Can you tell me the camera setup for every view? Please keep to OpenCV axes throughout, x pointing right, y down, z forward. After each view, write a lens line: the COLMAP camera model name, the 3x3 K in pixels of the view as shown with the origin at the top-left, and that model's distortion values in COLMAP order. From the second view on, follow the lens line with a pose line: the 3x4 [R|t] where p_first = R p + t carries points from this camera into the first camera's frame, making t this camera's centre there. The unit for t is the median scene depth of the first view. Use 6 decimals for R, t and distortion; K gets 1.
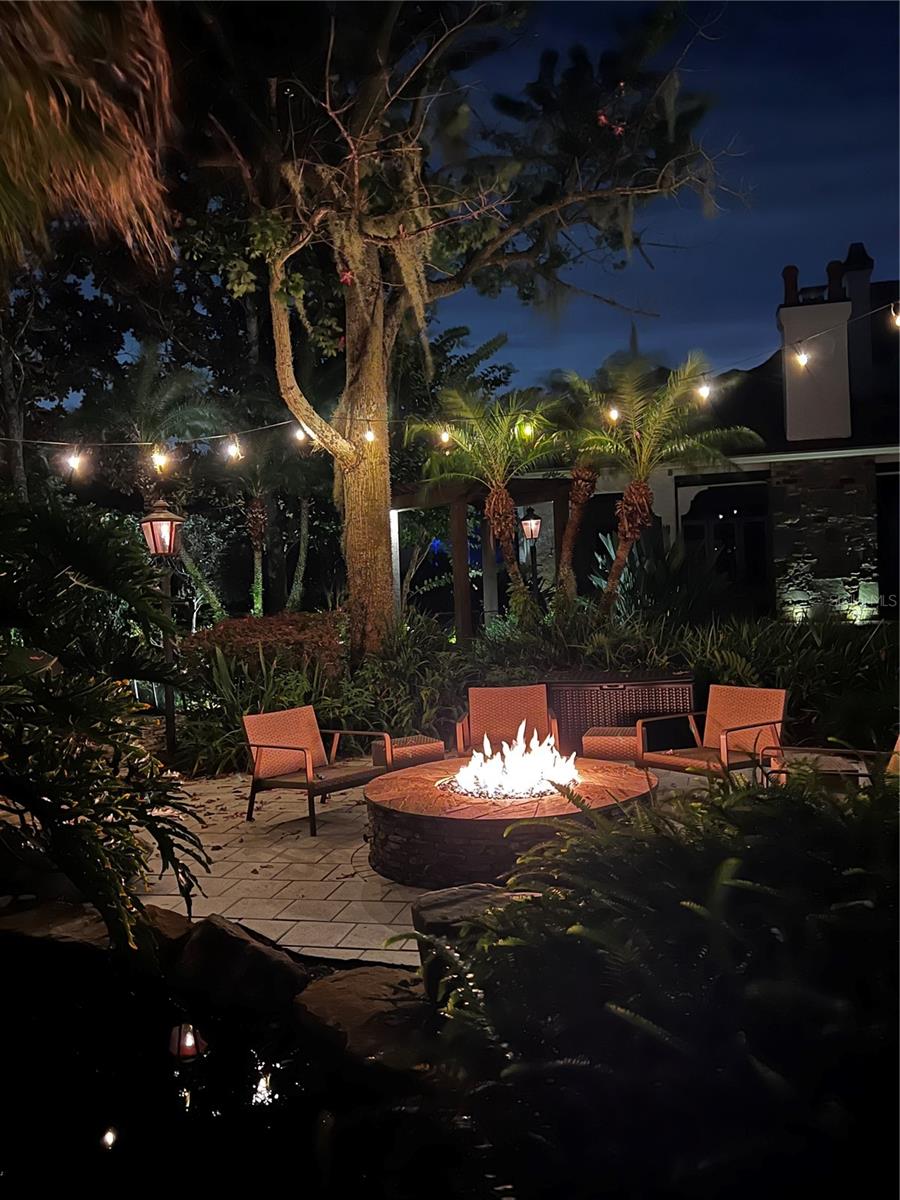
lens RADIAL K [[1145.3, 0, 450.0], [0, 1145.3, 600.0], [0, 0, 1]] dist [0.060056, -0.003456]
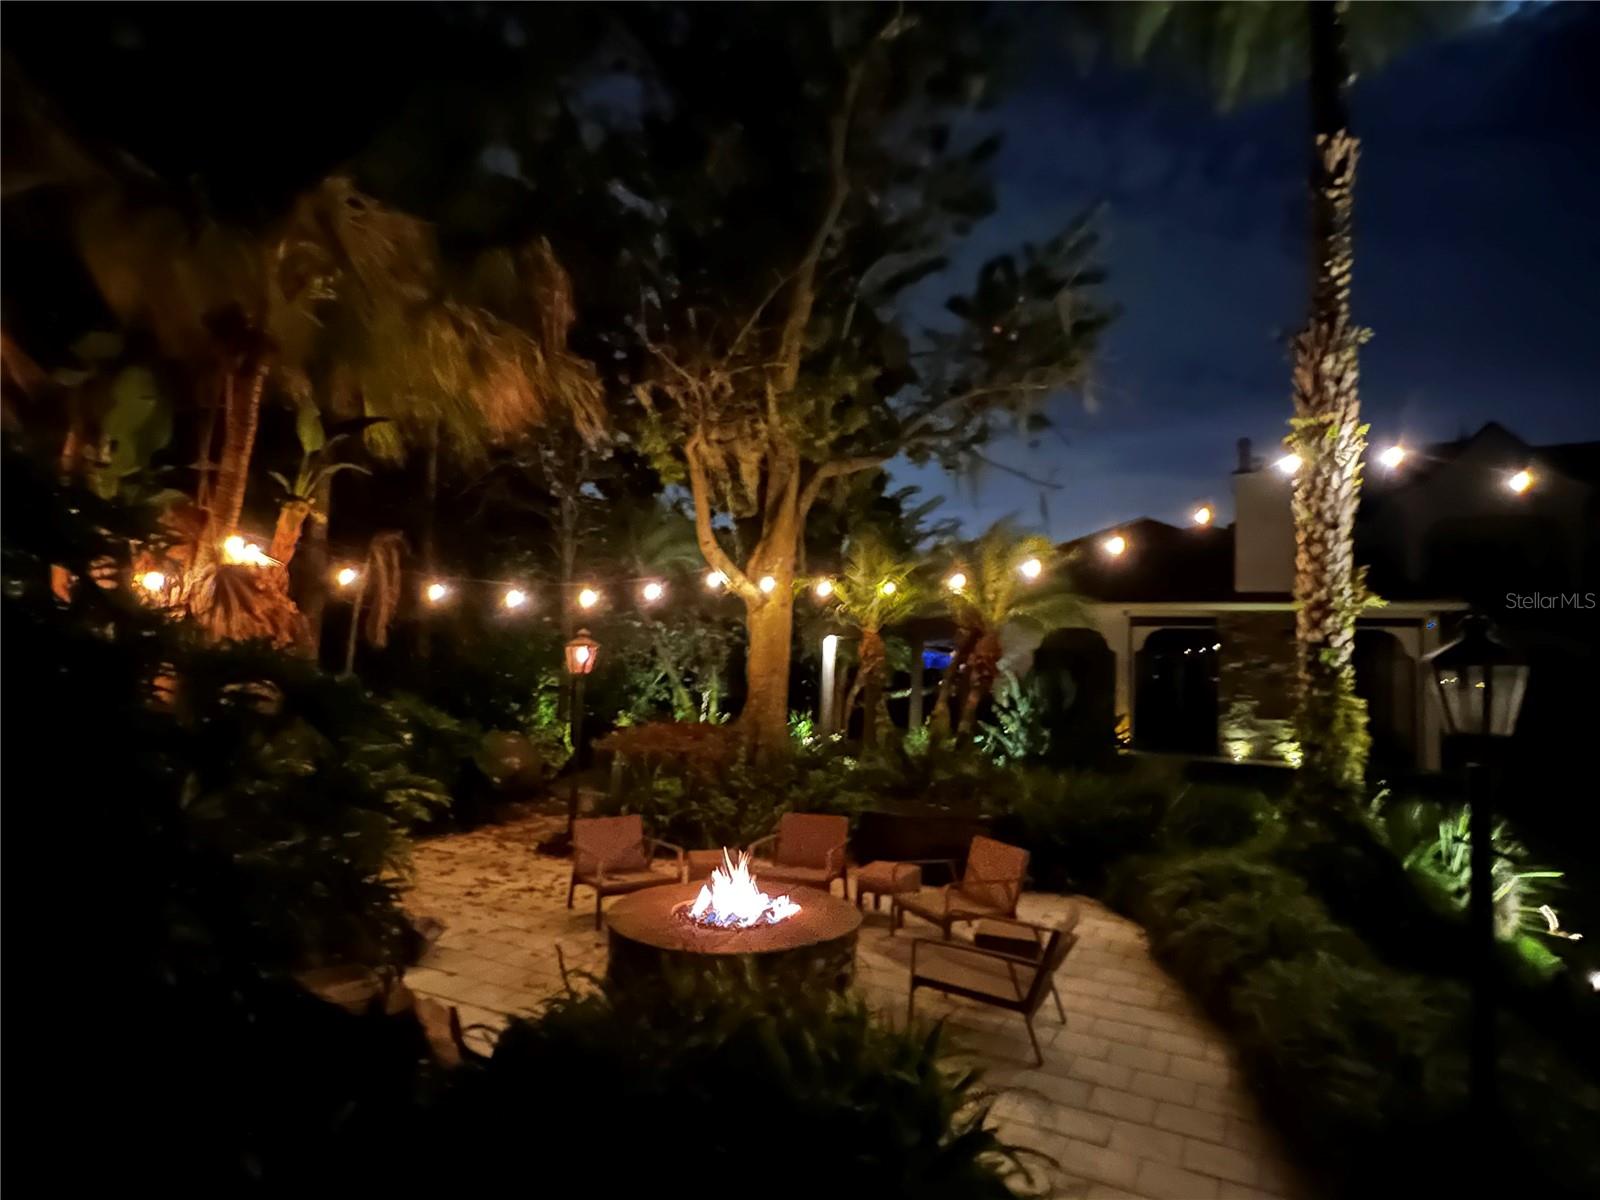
lens RADIAL K [[963.3, 0, 800.0], [0, 963.3, 600.0], [0, 0, 1]] dist [0.003851, 0.000232]
pose [[0.973229, 0.060040, -0.221856, 0.172264], [-0.079353, 0.993697, -0.079181, -0.044473], [0.215703, 0.094666, 0.971859, 0.020607]]
